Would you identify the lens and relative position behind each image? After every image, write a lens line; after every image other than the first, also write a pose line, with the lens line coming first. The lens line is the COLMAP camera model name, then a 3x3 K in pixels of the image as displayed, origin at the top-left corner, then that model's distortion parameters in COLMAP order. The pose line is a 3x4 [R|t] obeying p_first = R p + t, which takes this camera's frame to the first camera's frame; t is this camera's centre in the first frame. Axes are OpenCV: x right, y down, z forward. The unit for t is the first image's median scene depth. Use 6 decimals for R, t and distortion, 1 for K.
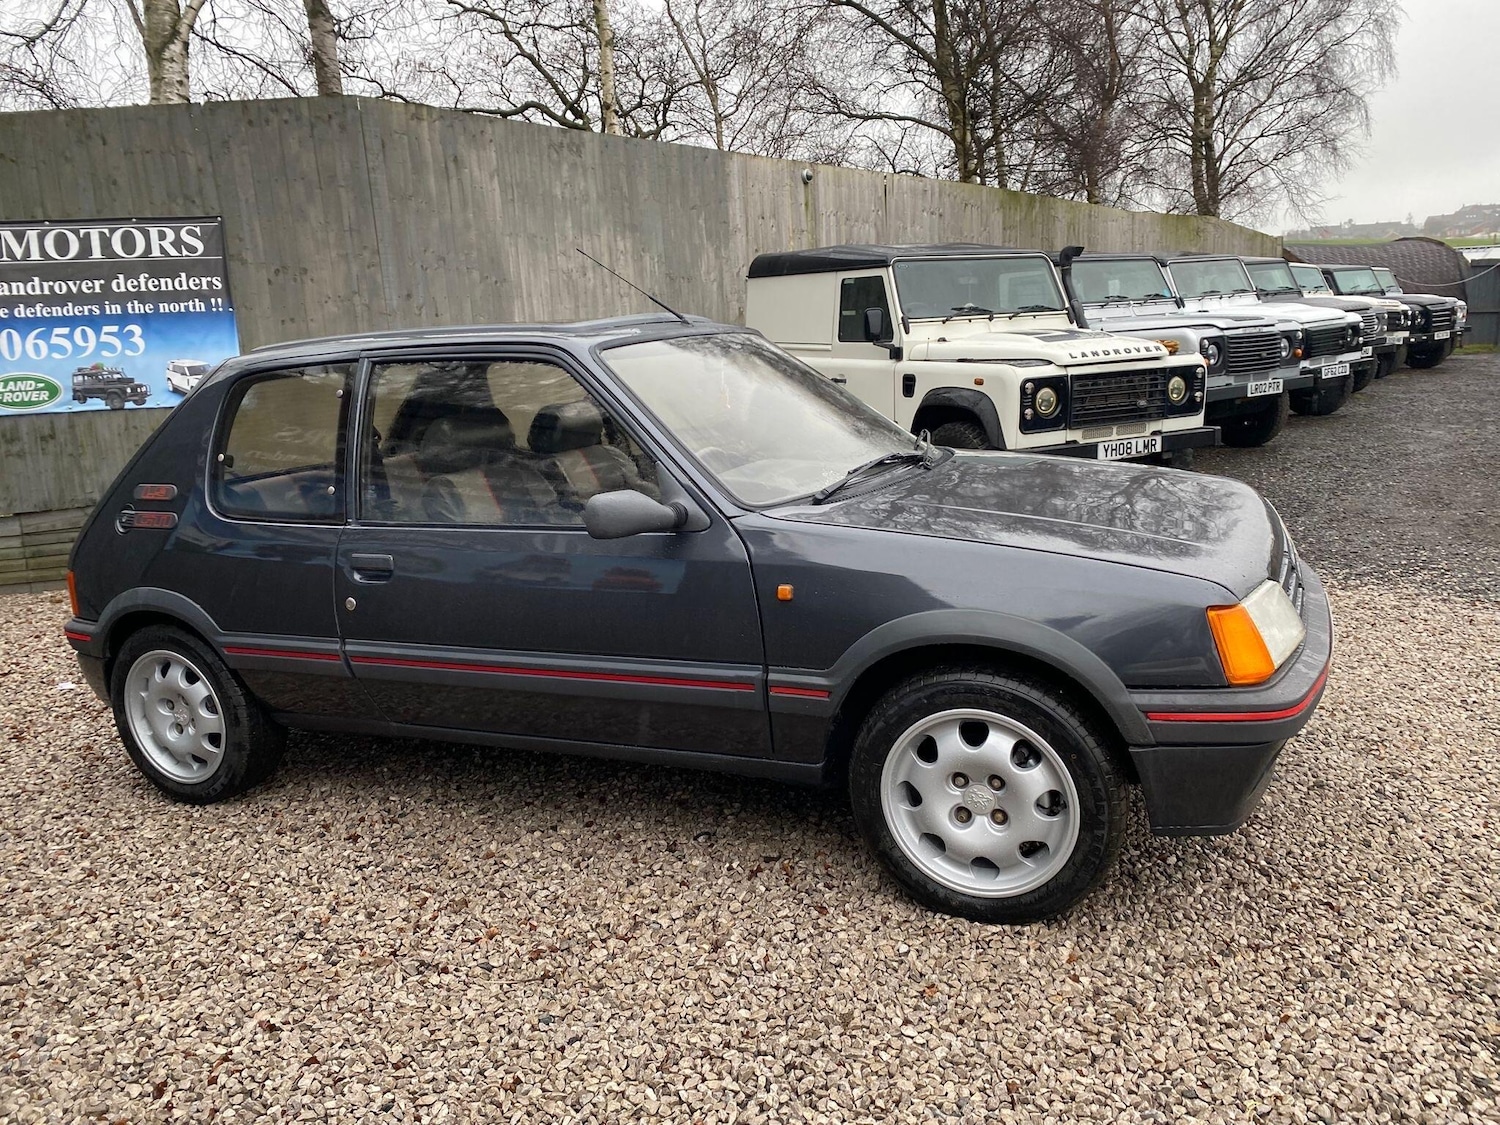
lens RADIAL K [[1154.7, 0, 768.1], [0, 1154.7, 548.6], [0, 0, 1]] dist [0.011015, -0.002713]
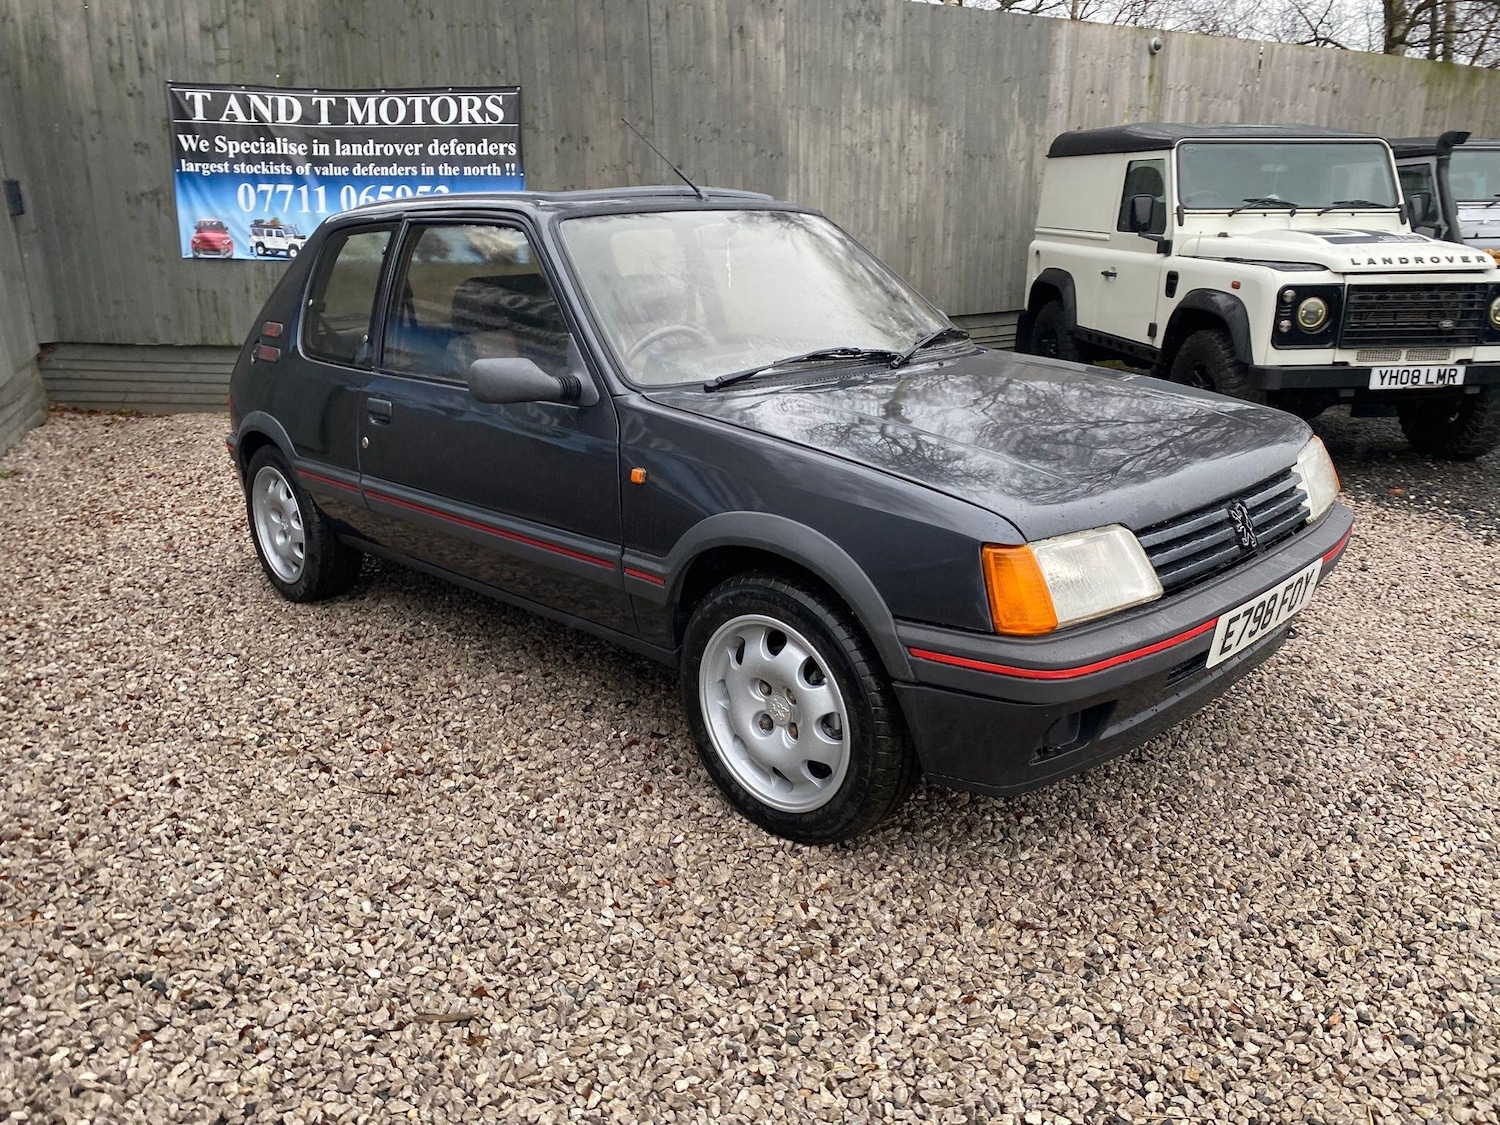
lens RADIAL K [[1154.2, 0, 762.5], [0, 1154.2, 542.3], [0, 0, 1]] dist [0.003293, 0.009062]
pose [[0.933362, 0.139035, -0.330916, 0.385364], [-0.108021, 0.987996, 0.110431, -0.021784], [0.342297, -0.067326, 0.937176, 0.085389]]
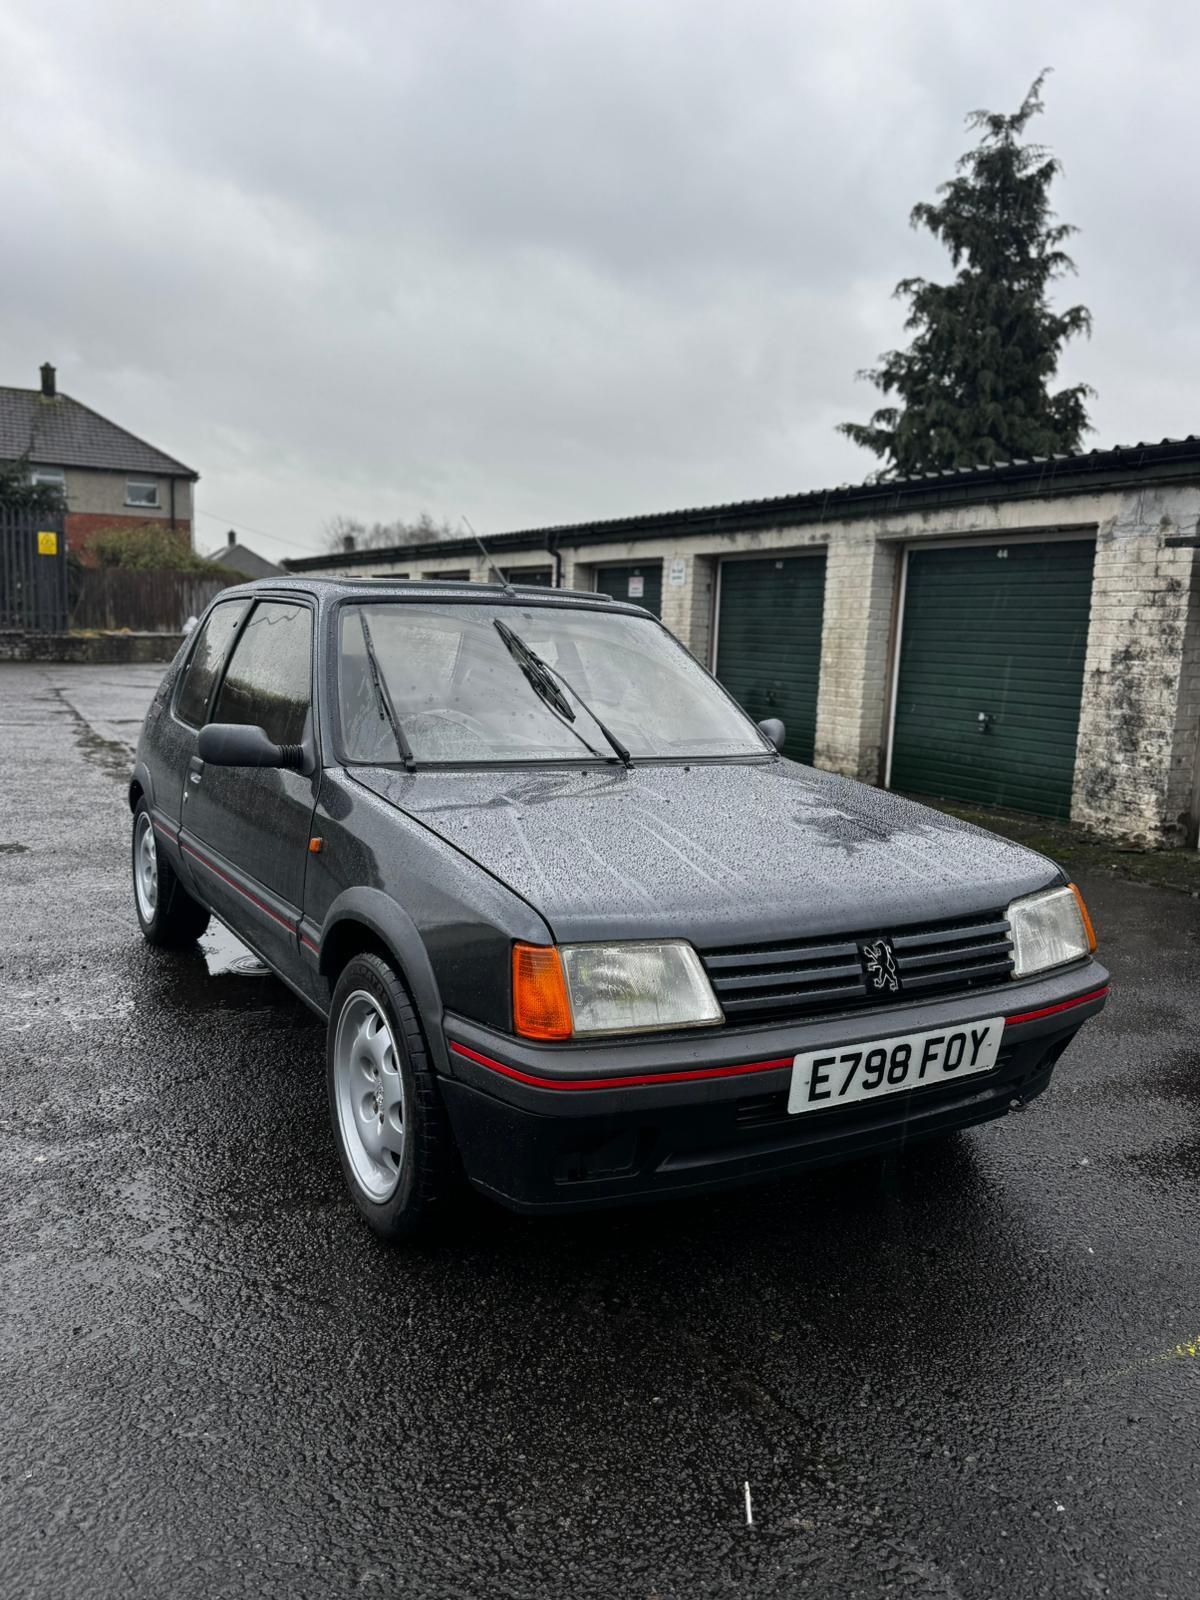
lens RADIAL K [[1197.6, 0, 570.8], [0, 1197.6, 797.4], [0, 0, 1]] dist [0.005379, -0.009399]
pose [[0.800110, 0.174741, -0.573837, 0.682600], [-0.200183, 0.979571, 0.019175, -0.058484], [0.565465, 0.099530, 0.818745, 0.212900]]
